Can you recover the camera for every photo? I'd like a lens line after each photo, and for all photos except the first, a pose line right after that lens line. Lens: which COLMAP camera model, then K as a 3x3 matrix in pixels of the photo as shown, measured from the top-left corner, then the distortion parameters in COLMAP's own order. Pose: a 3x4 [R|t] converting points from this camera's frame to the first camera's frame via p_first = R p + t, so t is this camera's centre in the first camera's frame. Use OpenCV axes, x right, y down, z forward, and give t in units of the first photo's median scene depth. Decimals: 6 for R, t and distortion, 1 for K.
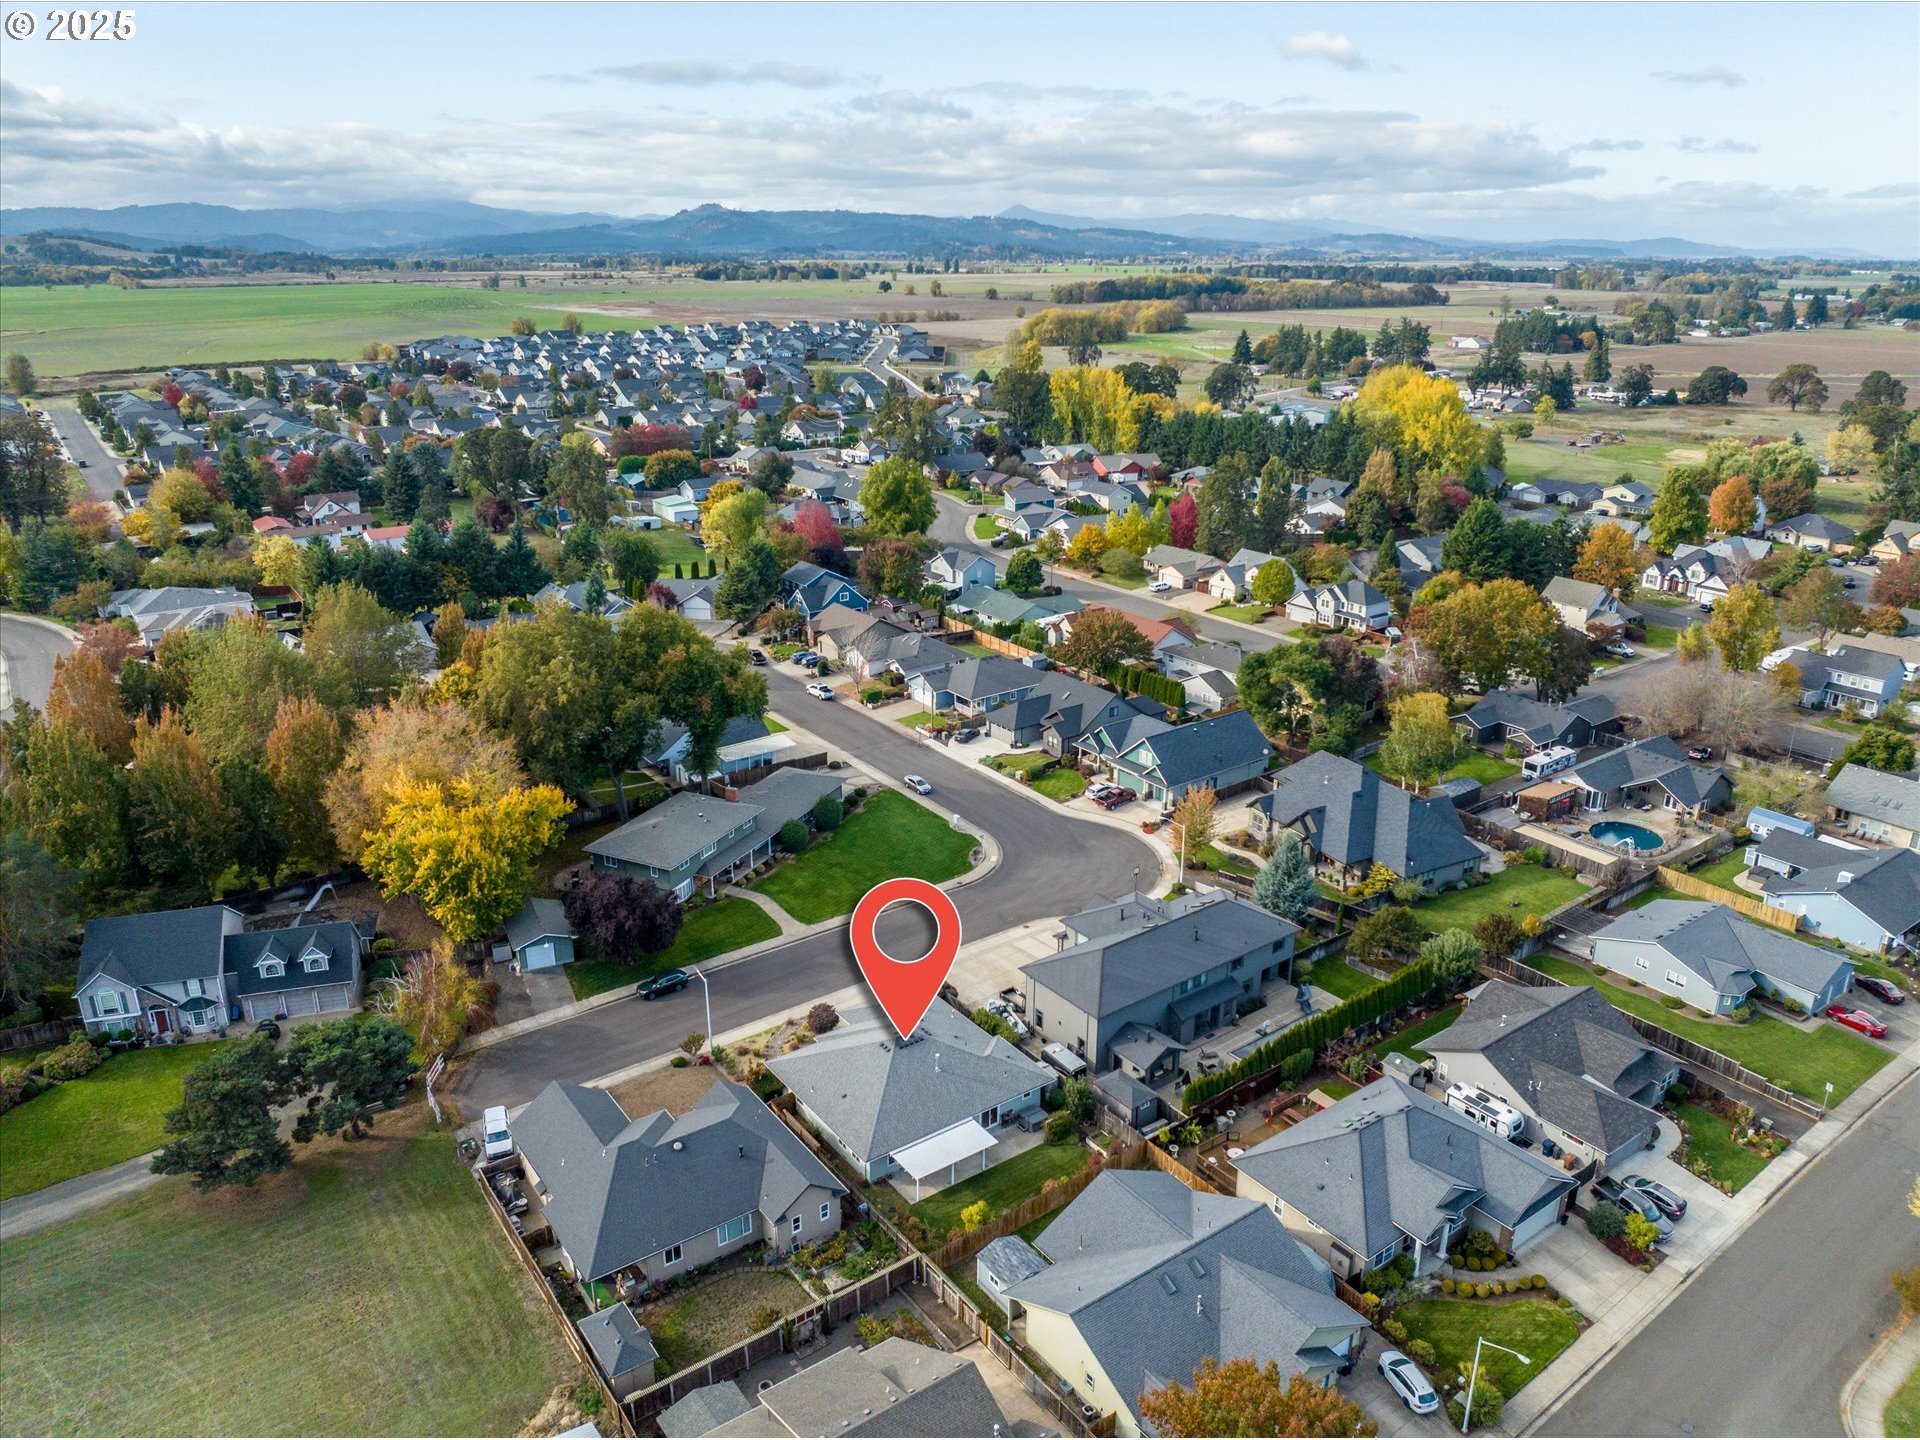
lens RADIAL K [[1352.9, 0, 965.8], [0, 1352.9, 724.8], [0, 0, 1]] dist [-0.035209, 0.001104]
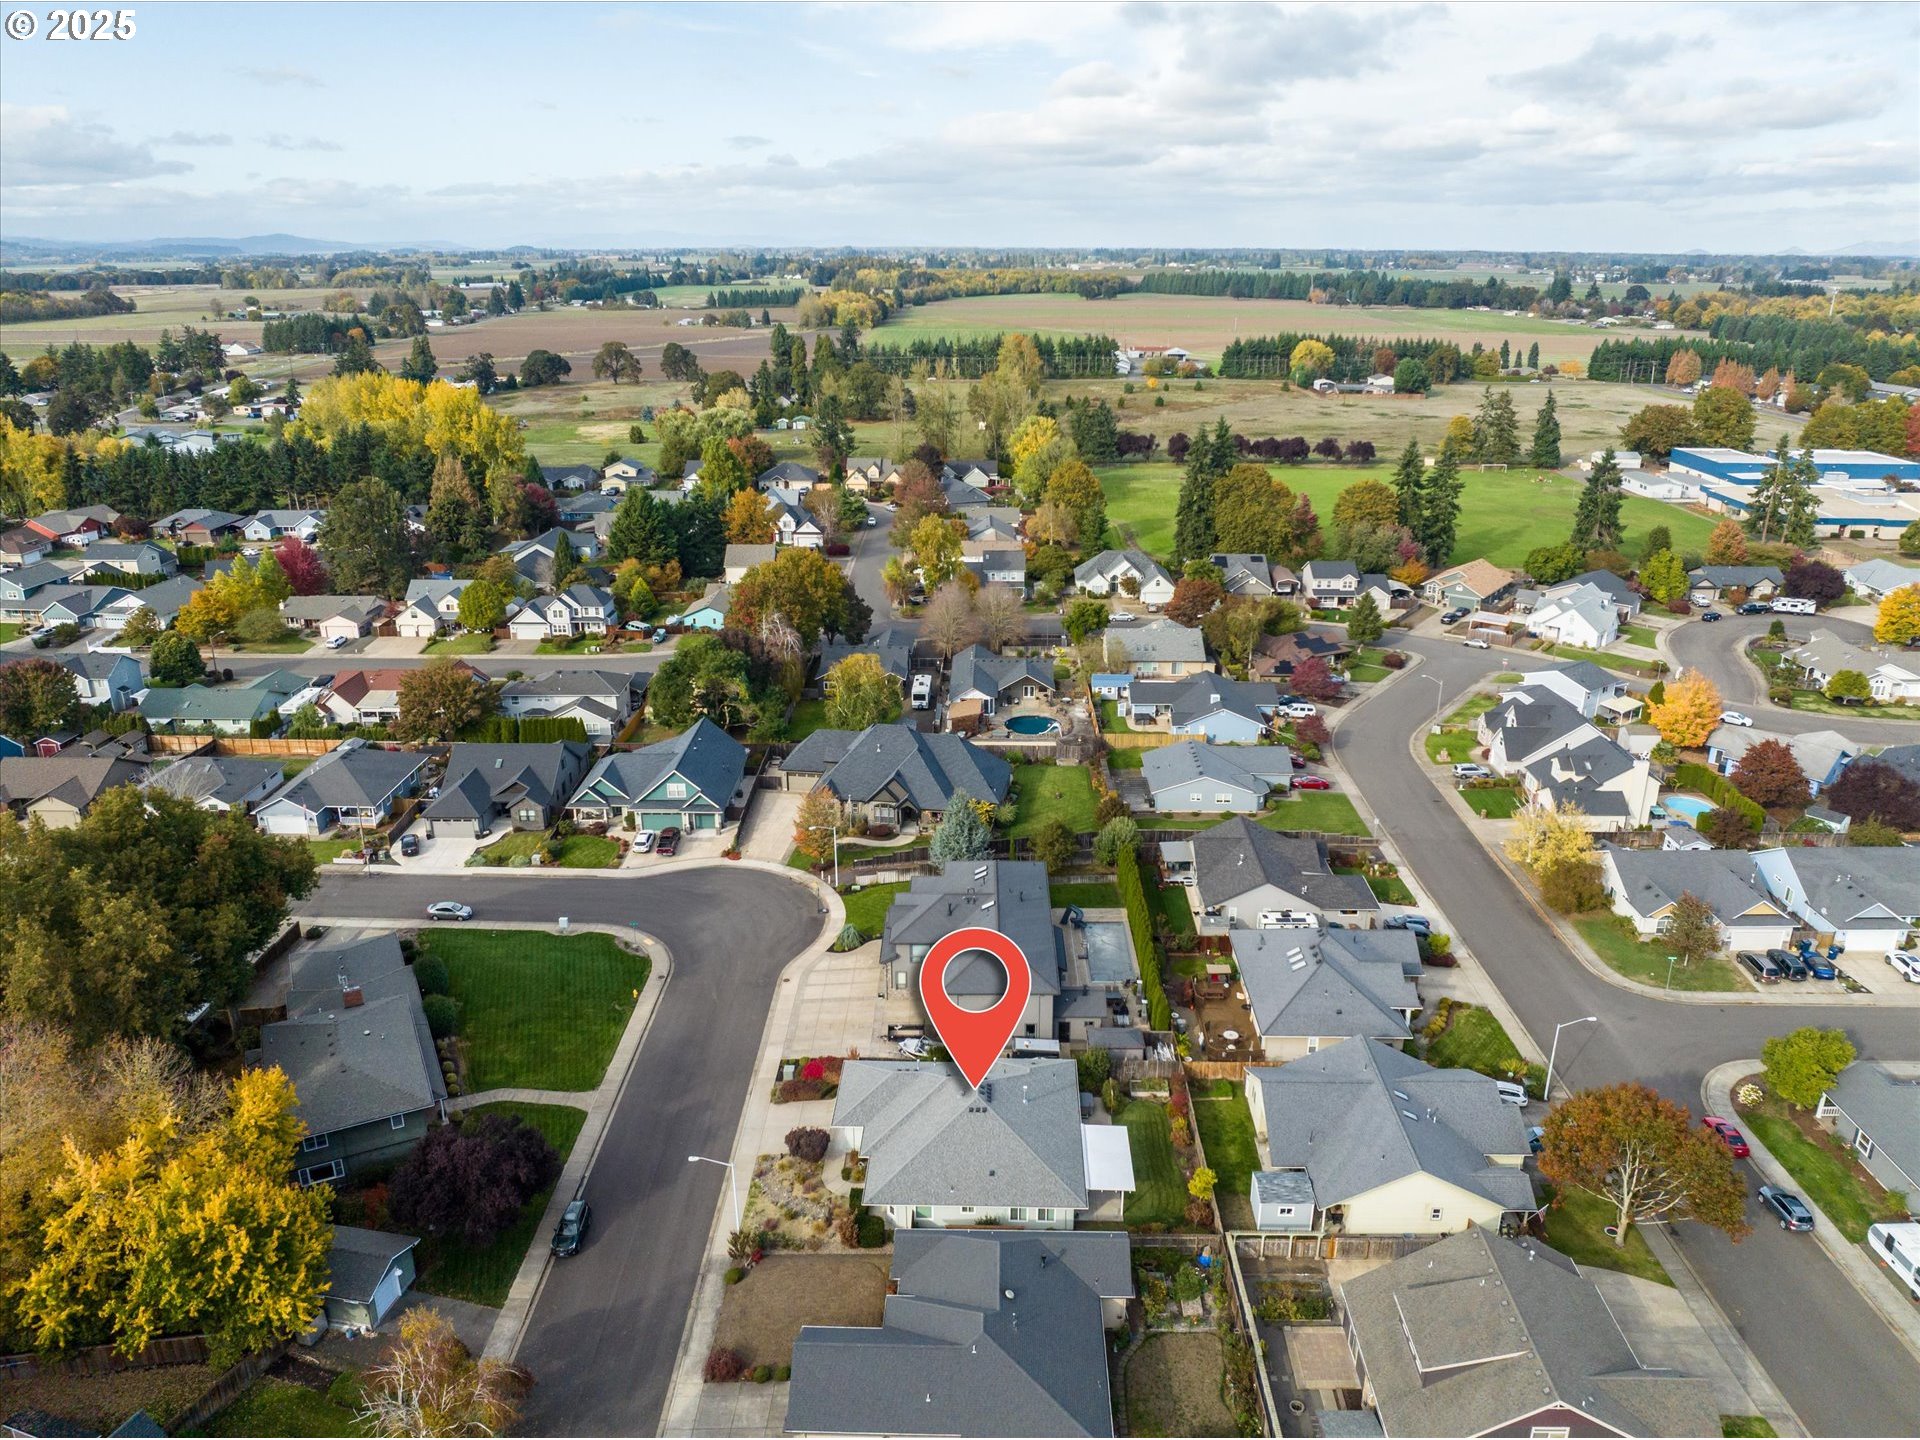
lens RADIAL K [[1352.9, 0, 965.8], [0, 1352.9, 724.8], [0, 0, 1]] dist [-0.035209, 0.001104]
pose [[0.604031, -0.270349, 0.749705, -0.279436], [0.268617, 0.954724, 0.127858, -0.054476], [-0.750327, 0.124154, 0.649303, 0.150899]]
